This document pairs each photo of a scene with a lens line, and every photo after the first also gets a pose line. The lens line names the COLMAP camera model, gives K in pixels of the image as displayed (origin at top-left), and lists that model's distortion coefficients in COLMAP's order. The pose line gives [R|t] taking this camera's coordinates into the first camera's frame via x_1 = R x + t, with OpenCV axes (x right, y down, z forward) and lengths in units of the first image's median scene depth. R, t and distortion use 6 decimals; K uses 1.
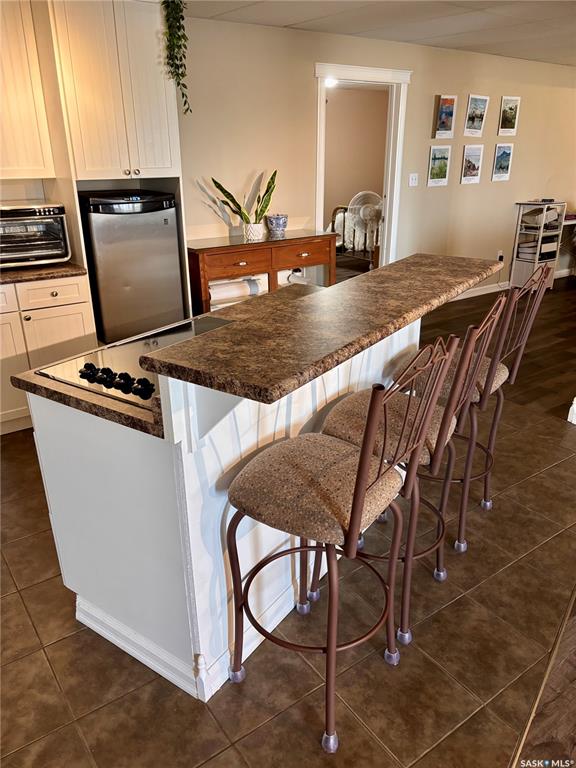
lens RADIAL K [[593.0, 0, 286.2], [0, 593.0, 387.8], [0, 0, 1]] dist [0.020346, -0.002648]
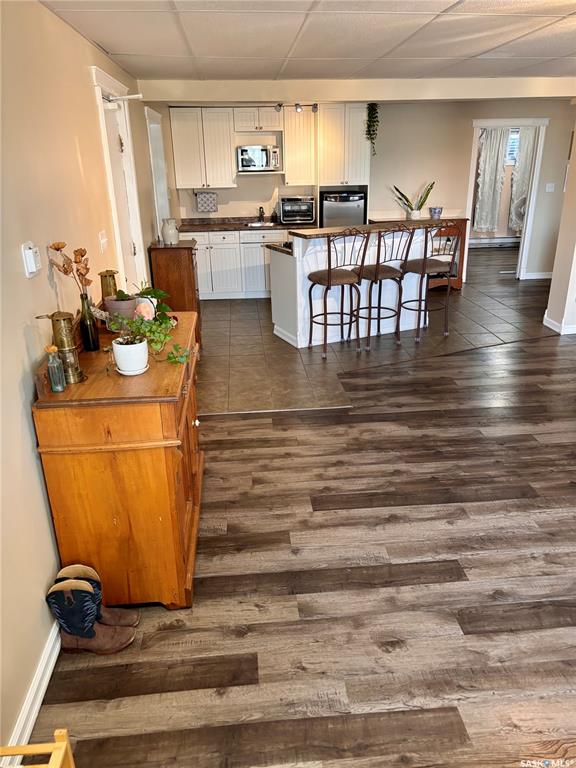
lens RADIAL K [[577.4, 0, 283.8], [0, 577.4, 388.5], [0, 0, 1]] dist [0.025285, -0.026029]
pose [[0.855984, 0.182711, -0.483641, 0.727680], [-0.182857, 0.981999, 0.047348, 0.325991], [0.483586, 0.047908, 0.873985, -0.950052]]
